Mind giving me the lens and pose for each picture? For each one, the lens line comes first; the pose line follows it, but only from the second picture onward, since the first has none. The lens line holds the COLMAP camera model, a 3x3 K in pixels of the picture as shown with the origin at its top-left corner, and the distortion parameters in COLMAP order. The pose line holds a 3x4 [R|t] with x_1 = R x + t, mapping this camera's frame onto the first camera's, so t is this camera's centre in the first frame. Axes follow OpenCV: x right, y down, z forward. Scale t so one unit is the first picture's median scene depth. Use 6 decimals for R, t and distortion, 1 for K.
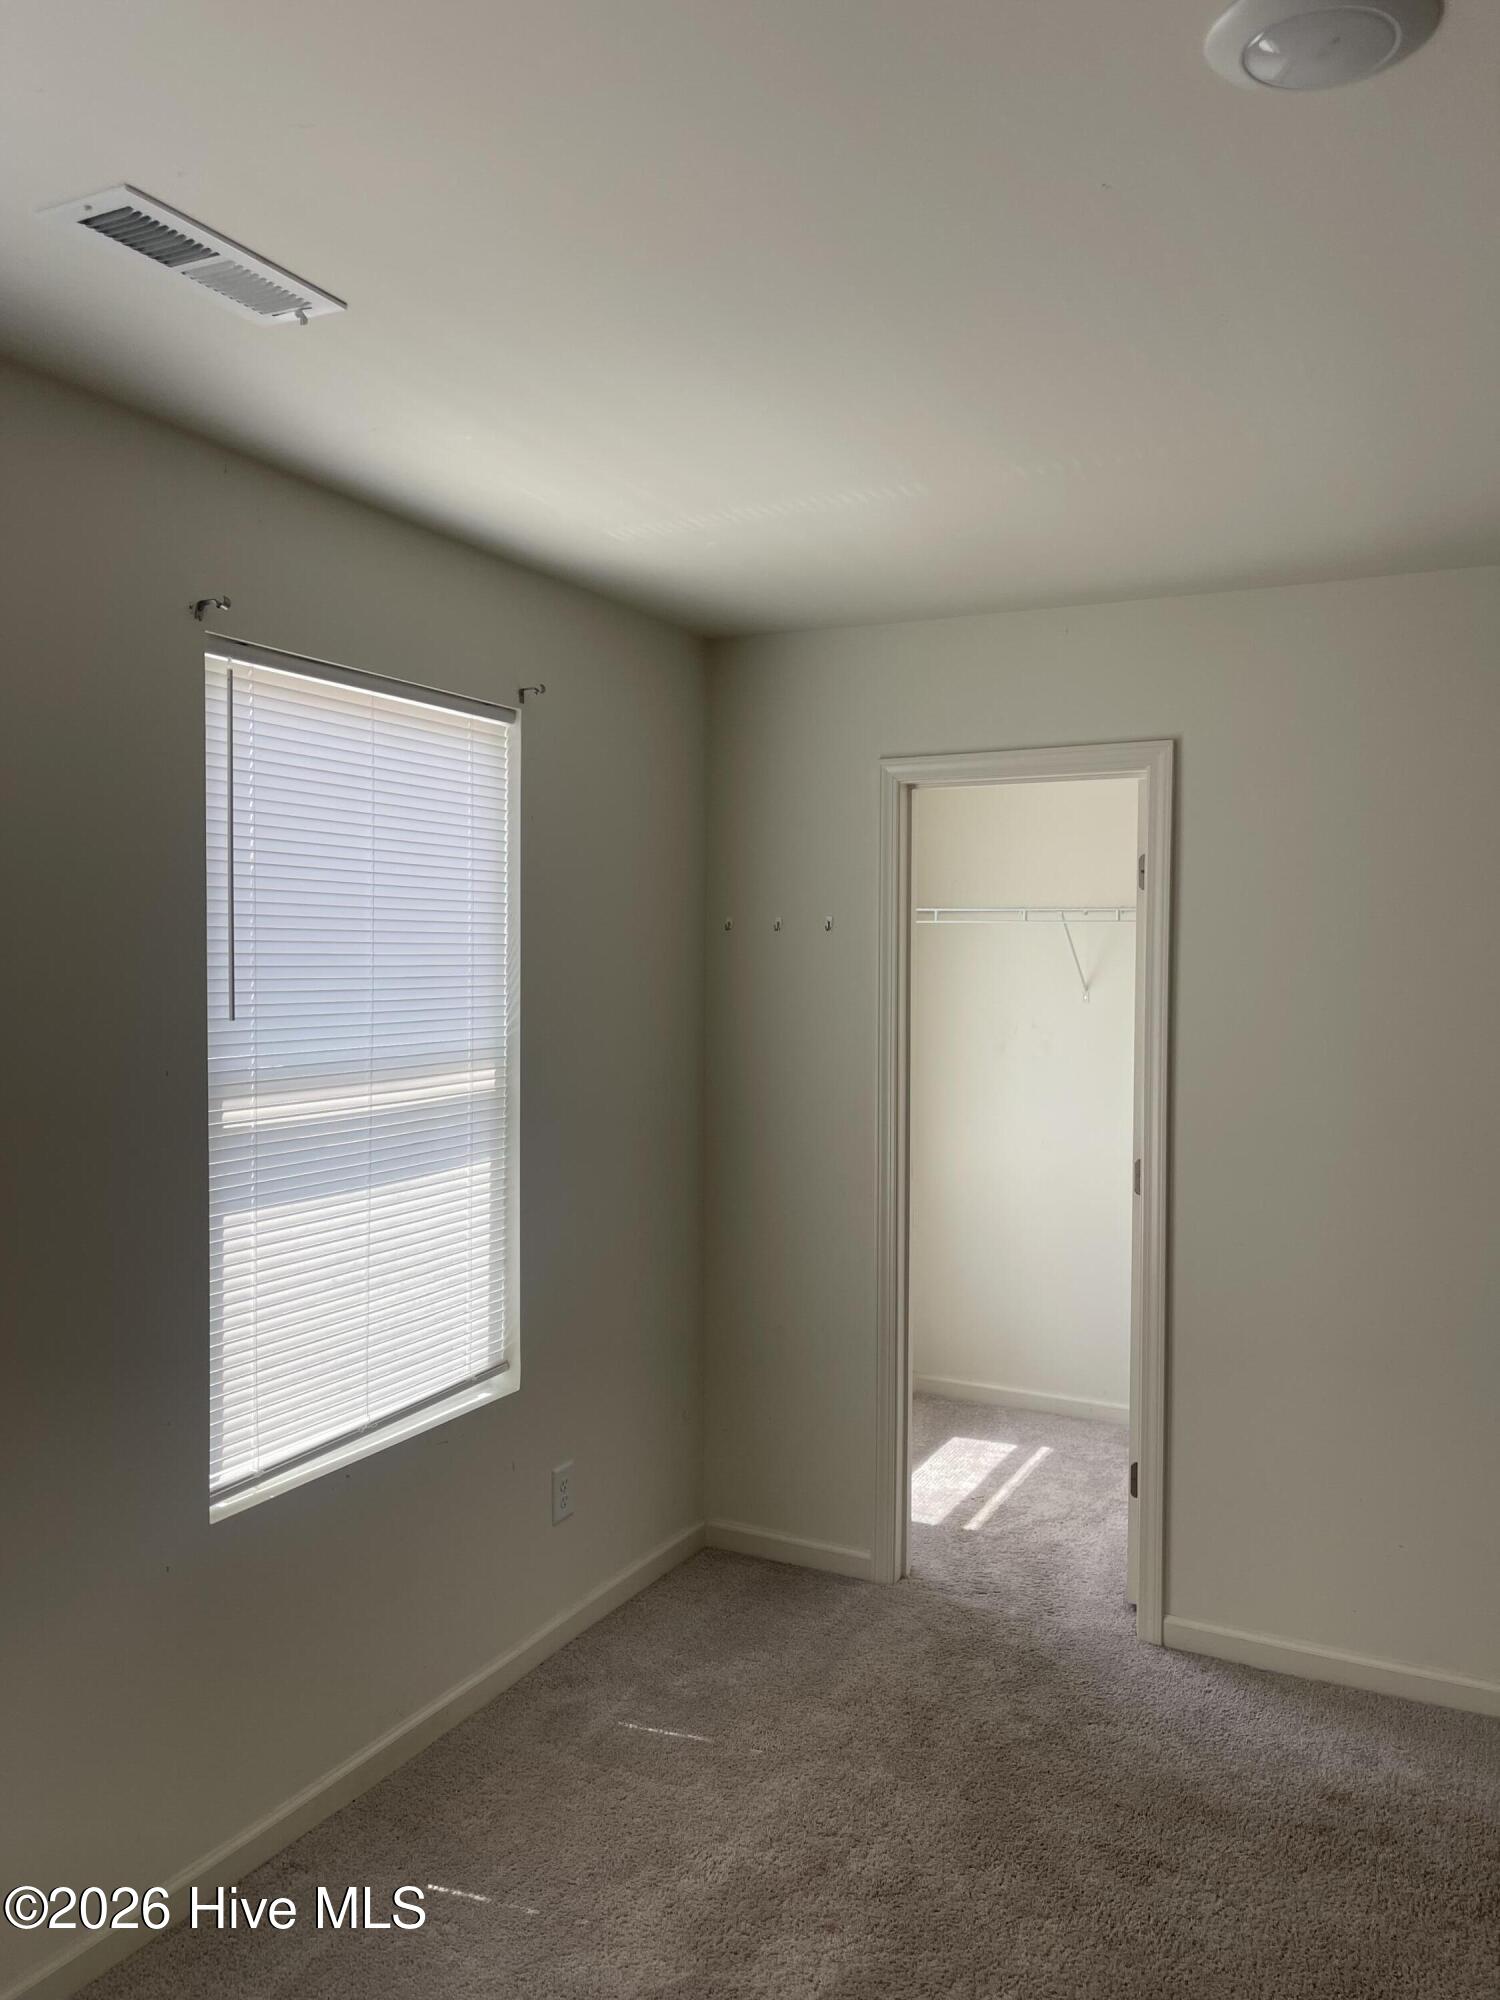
lens RADIAL K [[1519.8, 0, 754.7], [0, 1519.8, 1002.9], [0, 0, 1]] dist [0.078655, -0.097043]
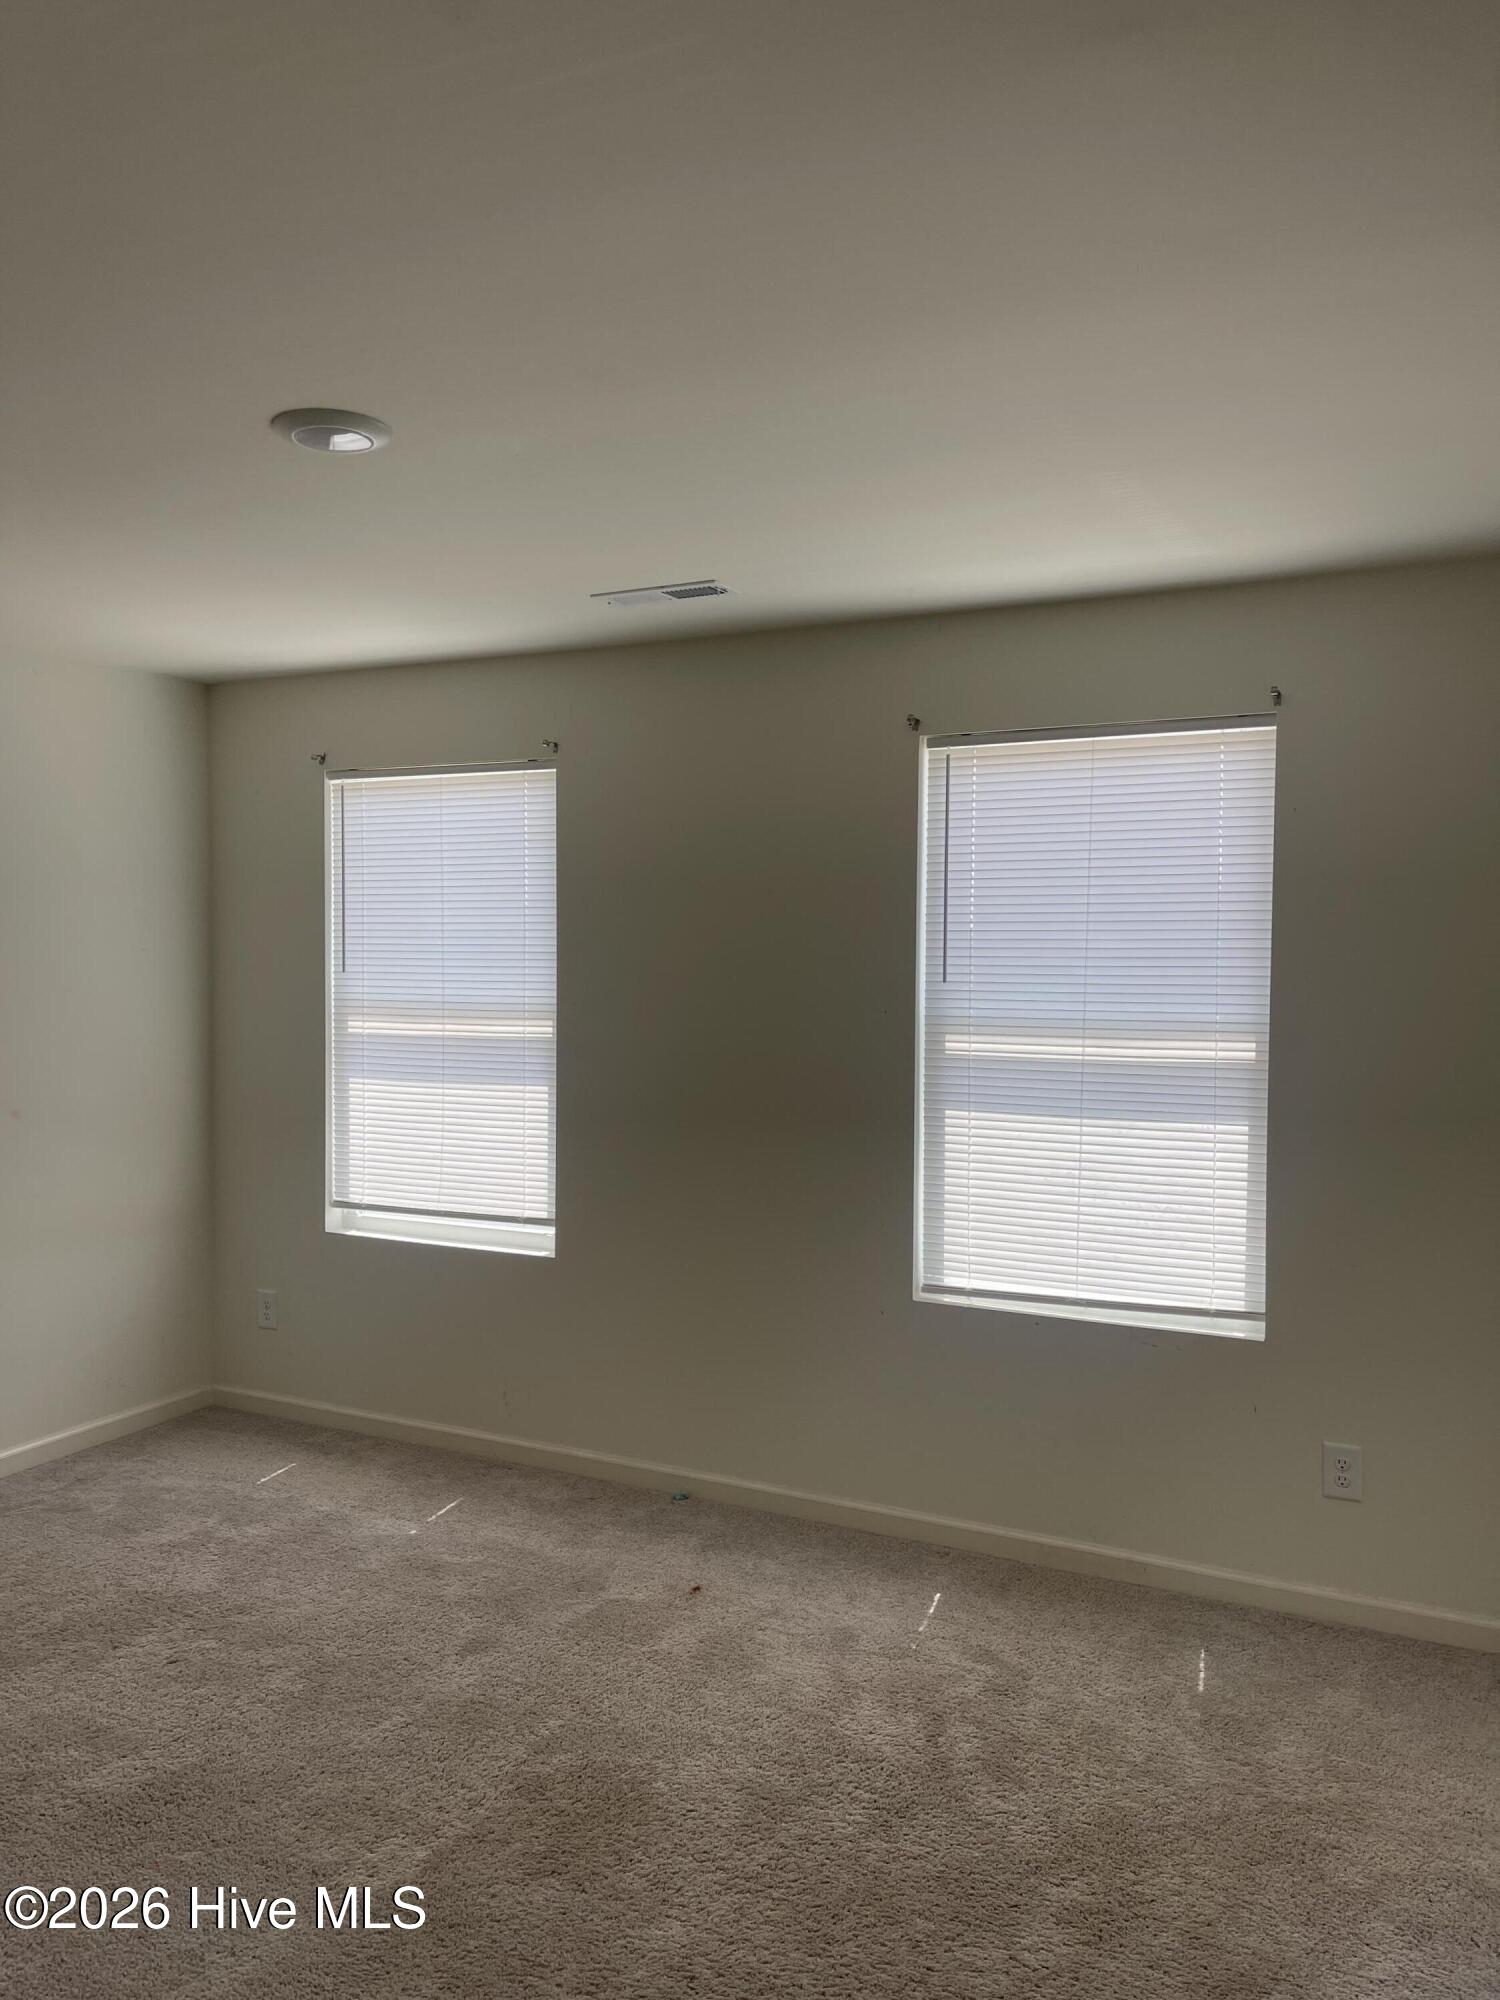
lens RADIAL K [[1519.8, 0, 754.7], [0, 1519.8, 1002.9], [0, 0, 1]] dist [0.078655, -0.097043]
pose [[-0.004019, 0.016456, -0.999857, 0.949583], [-0.043170, 0.998930, 0.016615, 0.012025], [0.999060, 0.043230, -0.003304, 0.649145]]
